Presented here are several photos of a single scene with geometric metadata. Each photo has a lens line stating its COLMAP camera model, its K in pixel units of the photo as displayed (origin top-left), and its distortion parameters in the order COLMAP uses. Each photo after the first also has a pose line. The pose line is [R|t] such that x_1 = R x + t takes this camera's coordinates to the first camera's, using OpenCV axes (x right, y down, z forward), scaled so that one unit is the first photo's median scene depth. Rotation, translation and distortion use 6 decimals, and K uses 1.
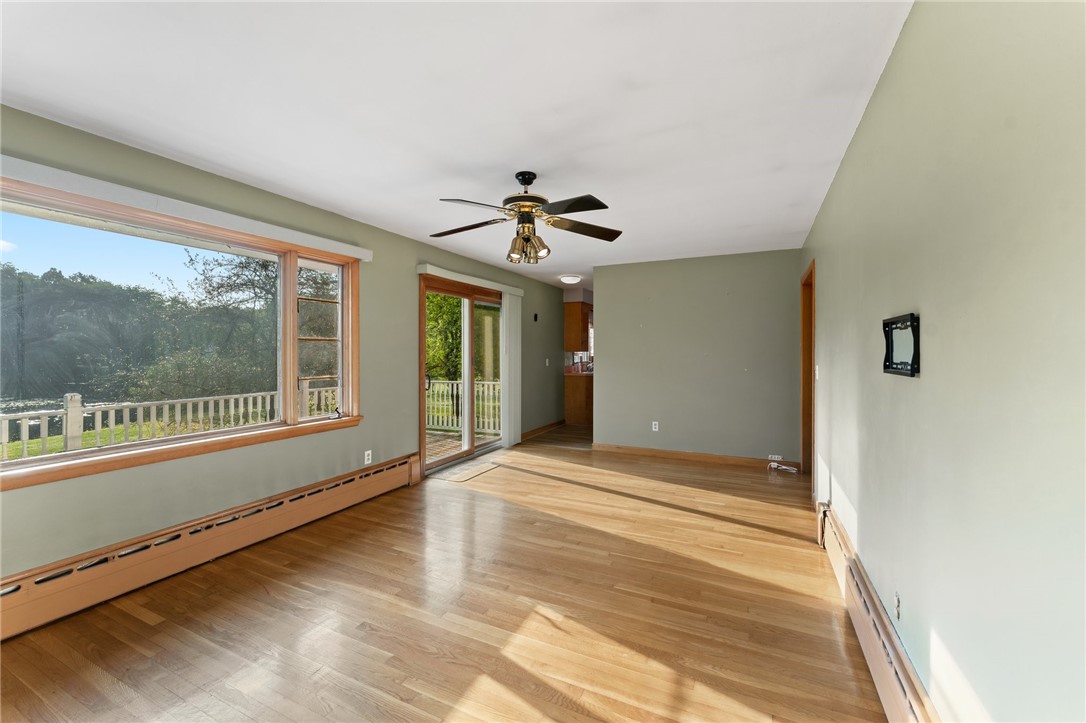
lens RADIAL K [[440.7, 0, 537.5], [0, 440.7, 353.2], [0, 0, 1]] dist [0.000205, -0.000036]
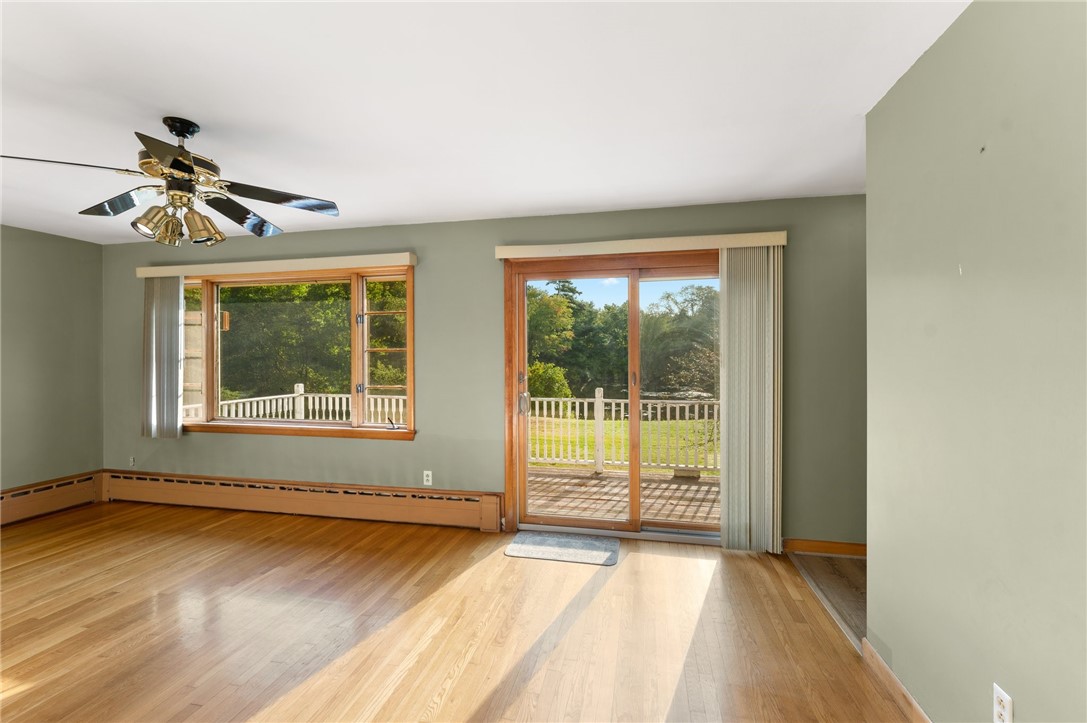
lens RADIAL K [[464.0, 0, 547.0], [0, 464.0, 356.8], [0, 0, 1]] dist [-0.003634, -0.000248]
pose [[0.251585, 0.006873, -0.967811, 0.645628], [-0.005929, 0.999967, 0.005561, -0.021620], [0.967817, 0.004339, 0.251618, 1.072606]]
